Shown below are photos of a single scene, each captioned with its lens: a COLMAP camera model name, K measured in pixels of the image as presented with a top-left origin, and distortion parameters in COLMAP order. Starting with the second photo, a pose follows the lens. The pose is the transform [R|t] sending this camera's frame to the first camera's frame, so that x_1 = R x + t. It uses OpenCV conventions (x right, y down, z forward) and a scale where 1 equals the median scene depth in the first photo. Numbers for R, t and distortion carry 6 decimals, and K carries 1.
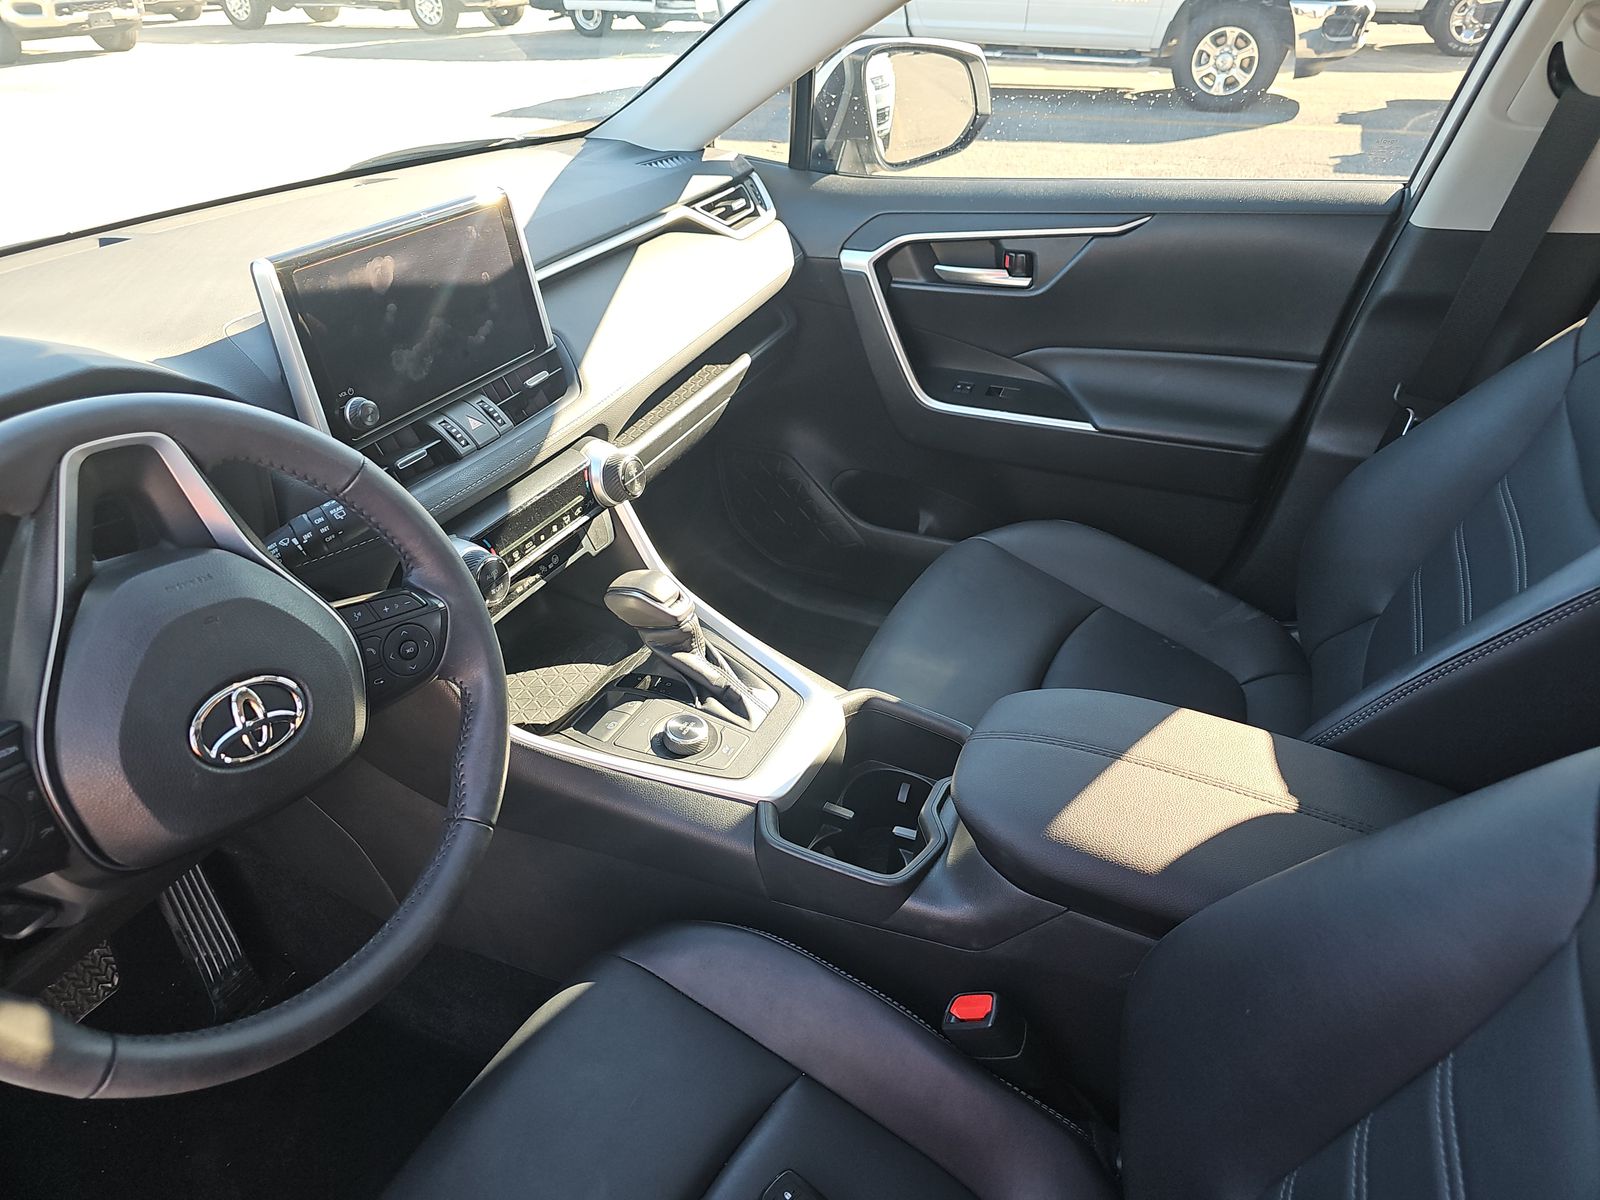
lens RADIAL K [[1080.3, 0, 807.5], [0, 1080.3, 593.0], [0, 0, 1]] dist [0.066852, -0.071987]
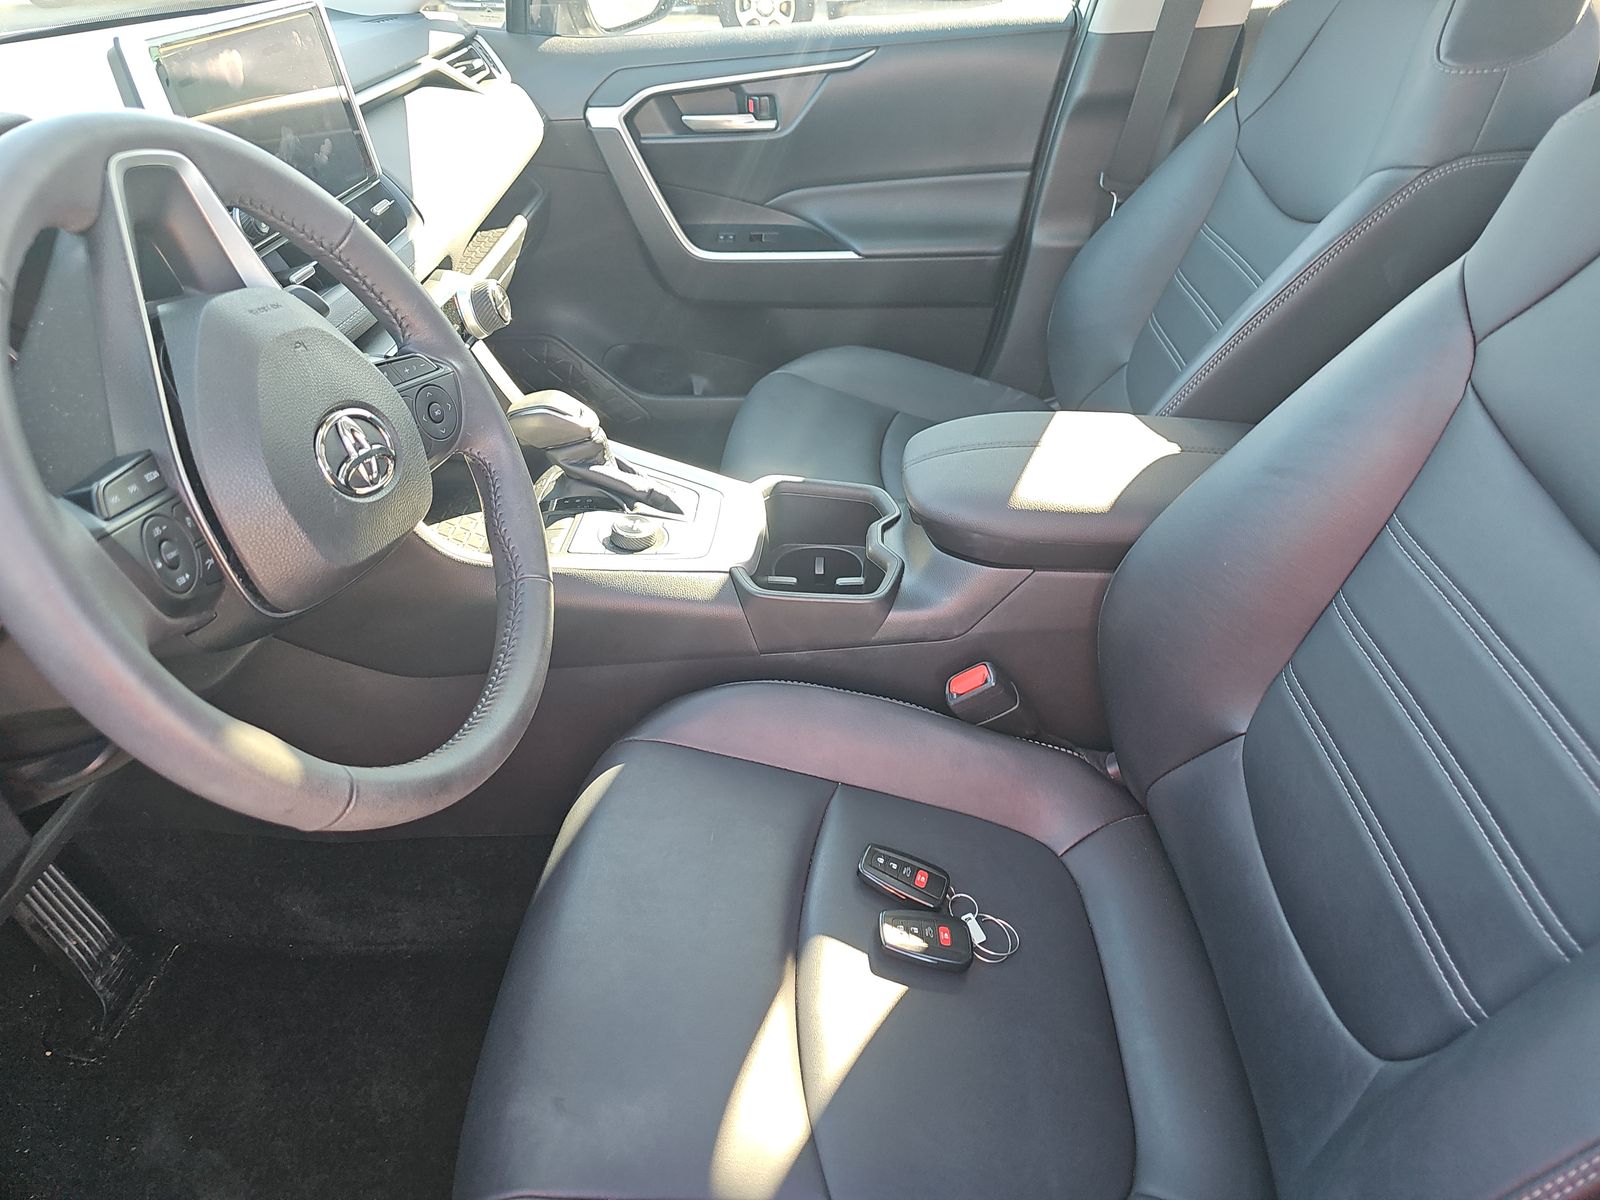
lens RADIAL K [[1080.3, 0, 807.5], [0, 1080.3, 593.0], [0, 0, 1]] dist [0.066852, -0.071987]
pose [[0.921509, -0.206962, 0.328616, -0.238506], [0.201878, 0.978138, 0.049923, 0.130705], [-0.331764, 0.020336, 0.943143, -0.010819]]
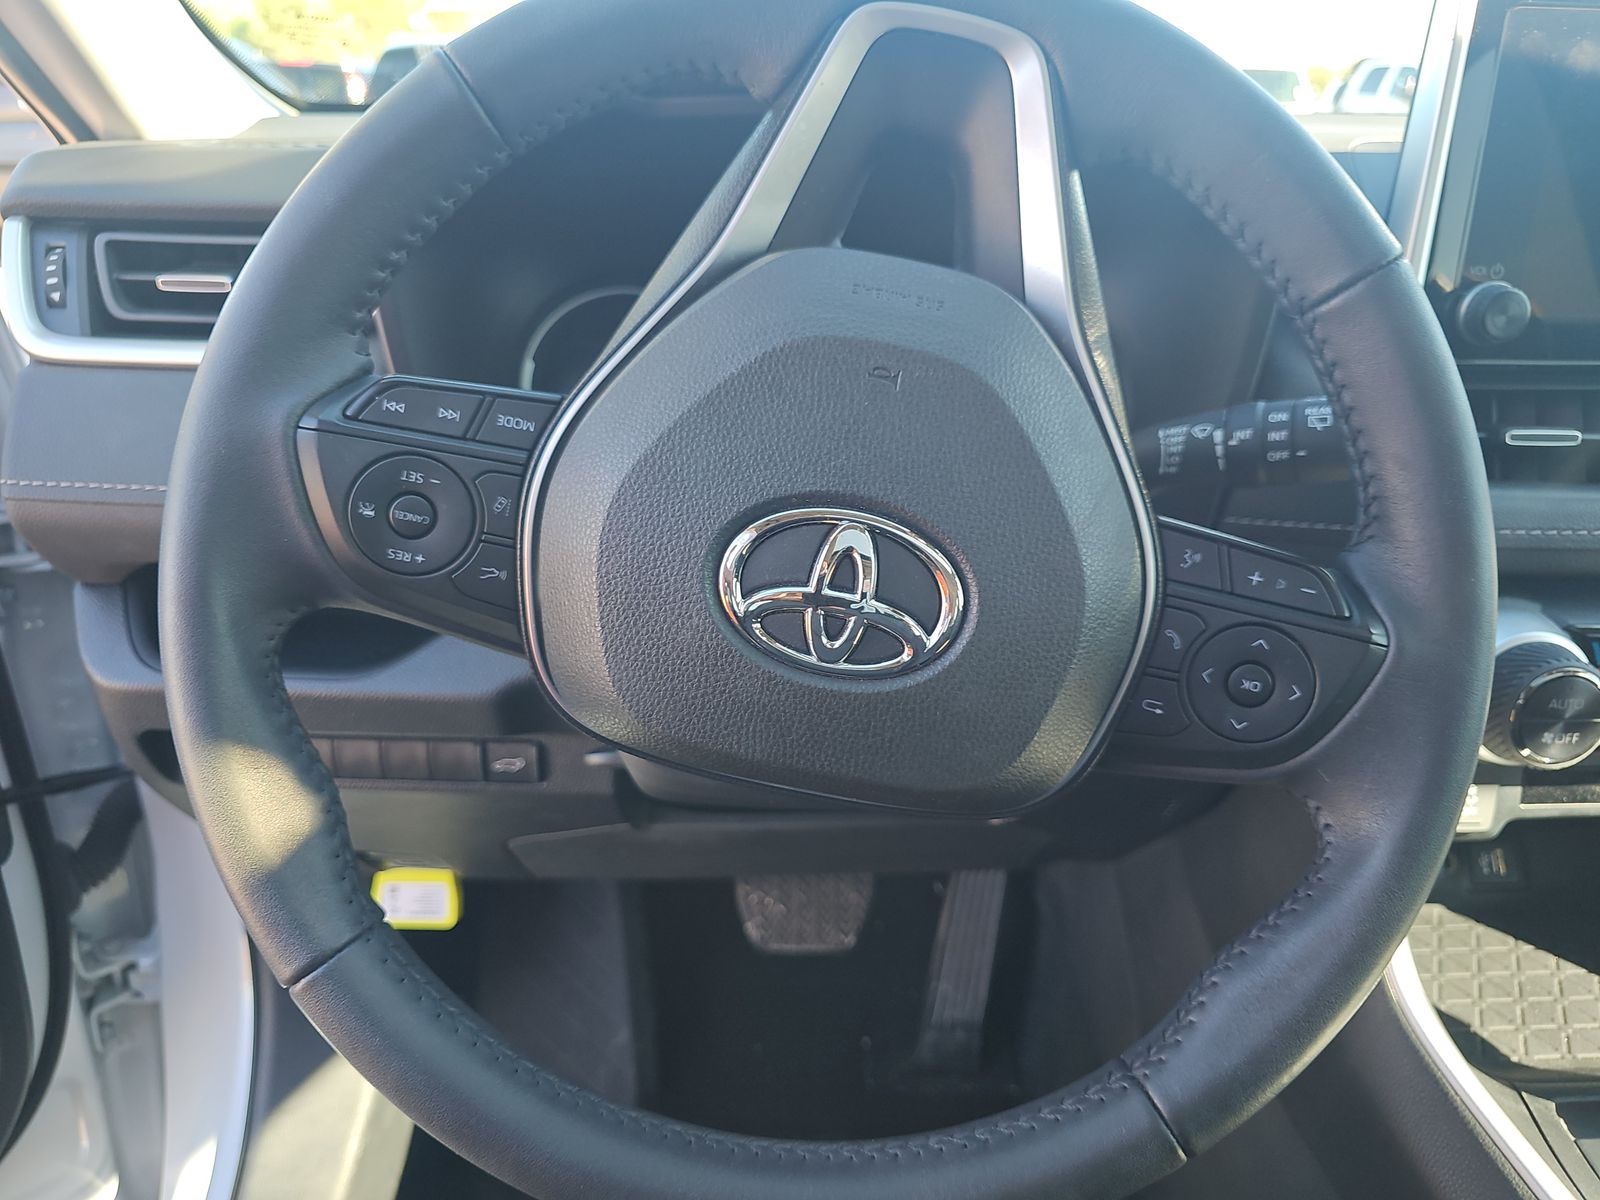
lens RADIAL K [[1083.8, 0, 800.0], [0, 1083.8, 600.0], [0, 0, 1]] dist [0.030044, -0.001831]
pose [[0.466460, 0.403139, -0.787333, -0.067989], [-0.498024, 0.855310, 0.142888, 0.028306], [0.731018, 0.325459, 0.599741, 0.335968]]
